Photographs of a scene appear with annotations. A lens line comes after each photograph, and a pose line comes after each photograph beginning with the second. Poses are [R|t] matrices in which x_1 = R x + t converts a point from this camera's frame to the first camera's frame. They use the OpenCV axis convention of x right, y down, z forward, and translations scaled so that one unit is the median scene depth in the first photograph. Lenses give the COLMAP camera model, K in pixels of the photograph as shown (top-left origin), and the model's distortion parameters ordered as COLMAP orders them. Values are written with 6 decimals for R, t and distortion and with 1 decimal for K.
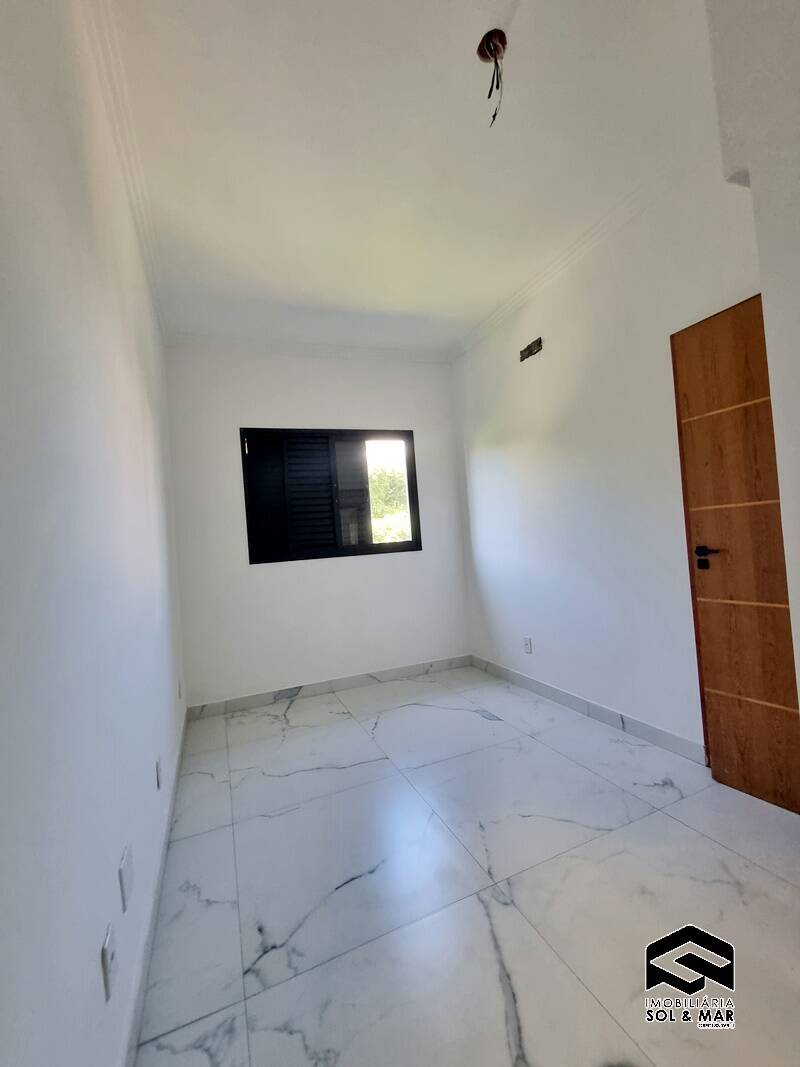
lens RADIAL K [[434.3, 0, 394.2], [0, 434.3, 531.5], [0, 0, 1]] dist [0.001291, -0.000423]
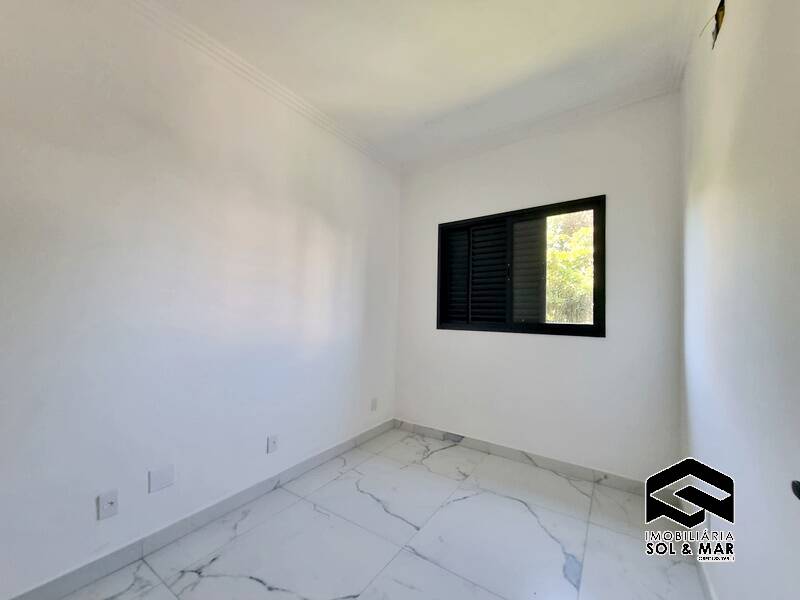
lens RADIAL K [[325.7, 0, 400.6], [0, 325.7, 302.3], [0, 0, 1]] dist [0.001291, -0.000423]
pose [[0.551911, 0.060164, -0.831730, 0.419338], [-0.034074, 0.998188, 0.049594, -0.049084], [0.833207, 0.000969, 0.552961, 0.372537]]
